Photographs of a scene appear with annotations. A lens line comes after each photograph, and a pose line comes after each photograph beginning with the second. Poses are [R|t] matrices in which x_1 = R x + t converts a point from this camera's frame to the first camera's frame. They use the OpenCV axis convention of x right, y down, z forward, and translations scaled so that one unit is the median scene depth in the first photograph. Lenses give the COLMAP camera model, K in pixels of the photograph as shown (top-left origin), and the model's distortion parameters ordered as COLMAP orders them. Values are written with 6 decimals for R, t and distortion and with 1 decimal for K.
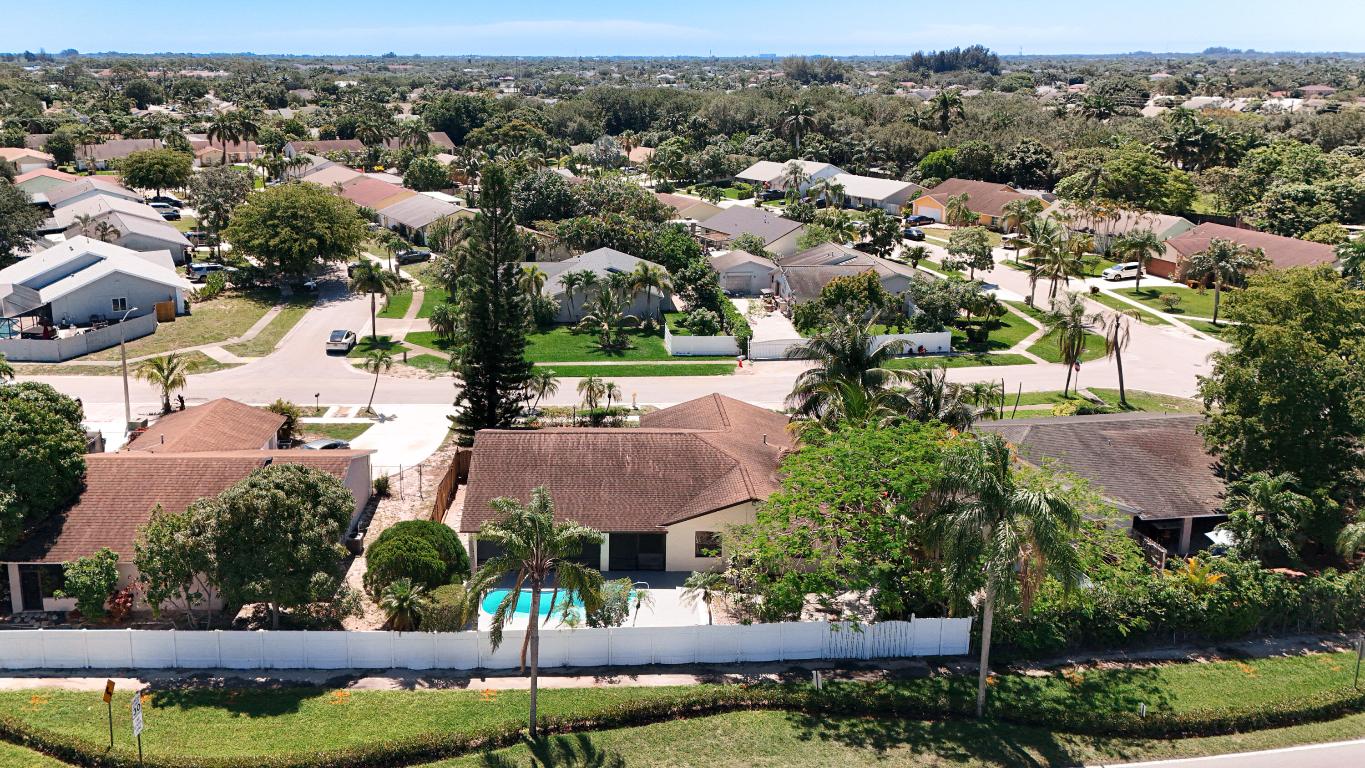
lens RADIAL K [[1035.2, 0, 585.2], [0, 1035.2, 293.6], [0, 0, 1]] dist [0.037224, 0.009537]
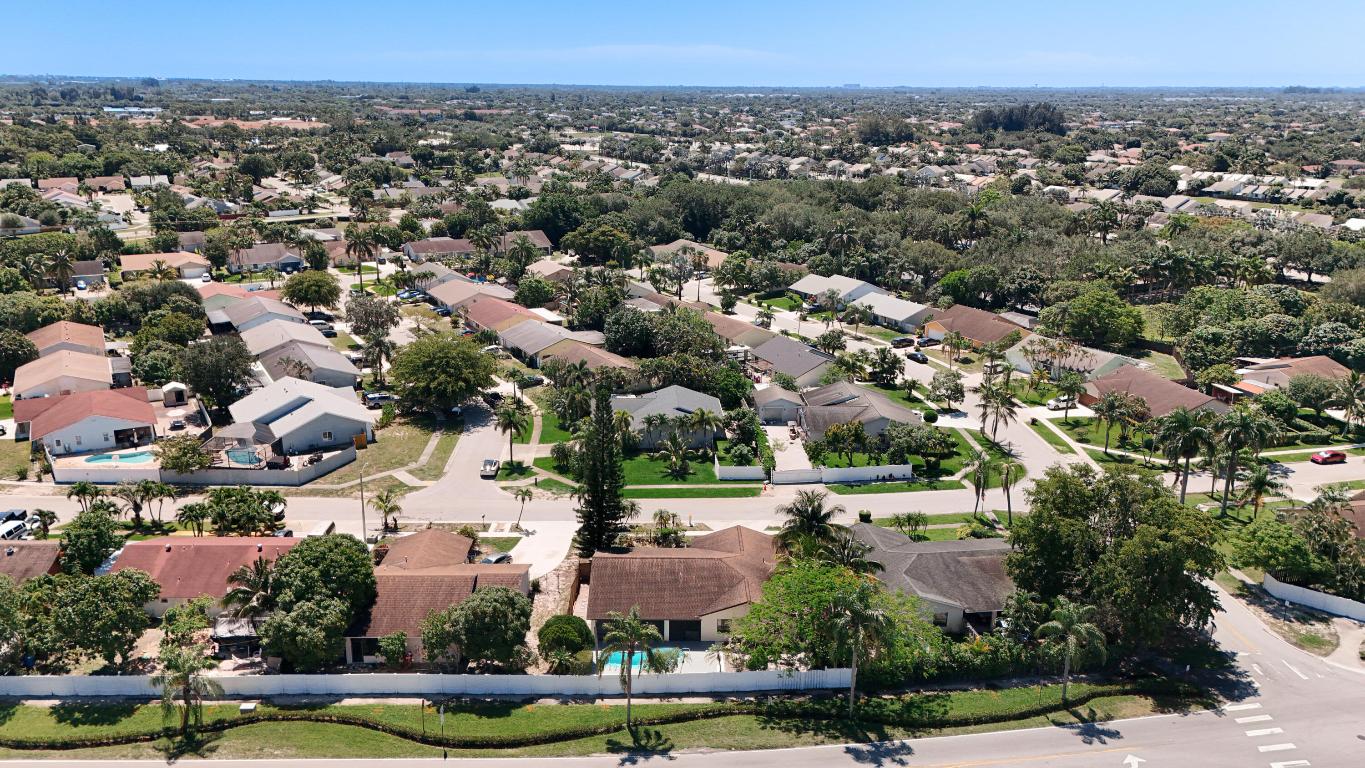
lens RADIAL K [[1023.8, 0, 682.5], [0, 1023.8, 384.0], [0, 0, 1]] dist [0.121079, -0.141793]
pose [[0.999831, 0.008130, 0.016514, 0.012859], [-0.009097, 0.998197, 0.059325, -0.283984], [-0.016001, -0.059465, 0.998102, -0.761678]]
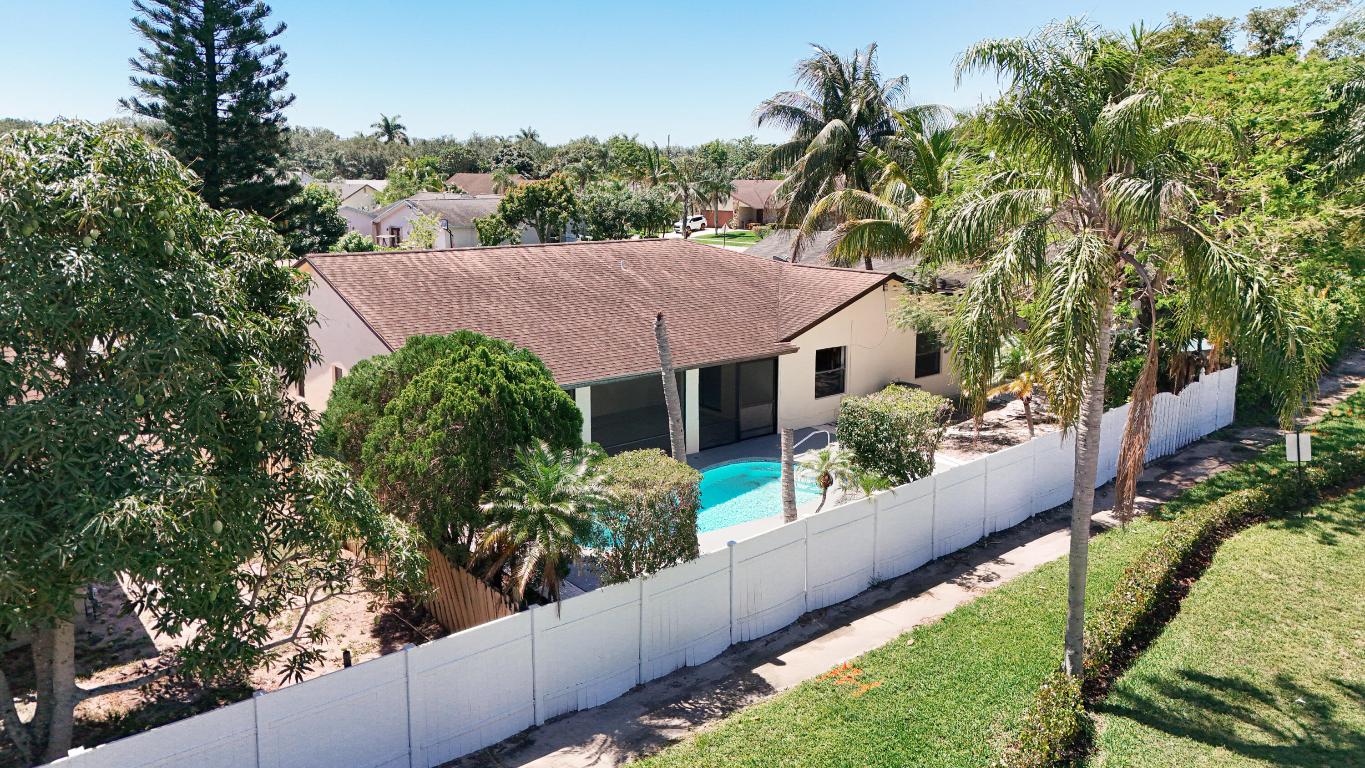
lens RADIAL K [[1005.0, 0, 682.5], [0, 1005.0, 384.0], [0, 0, 1]] dist [0.057062, -0.040538]
pose [[0.764160, -0.133324, 0.631098, -0.295272], [0.137229, 0.989610, 0.042901, 0.214142], [-0.630260, 0.053822, 0.774516, 0.626724]]
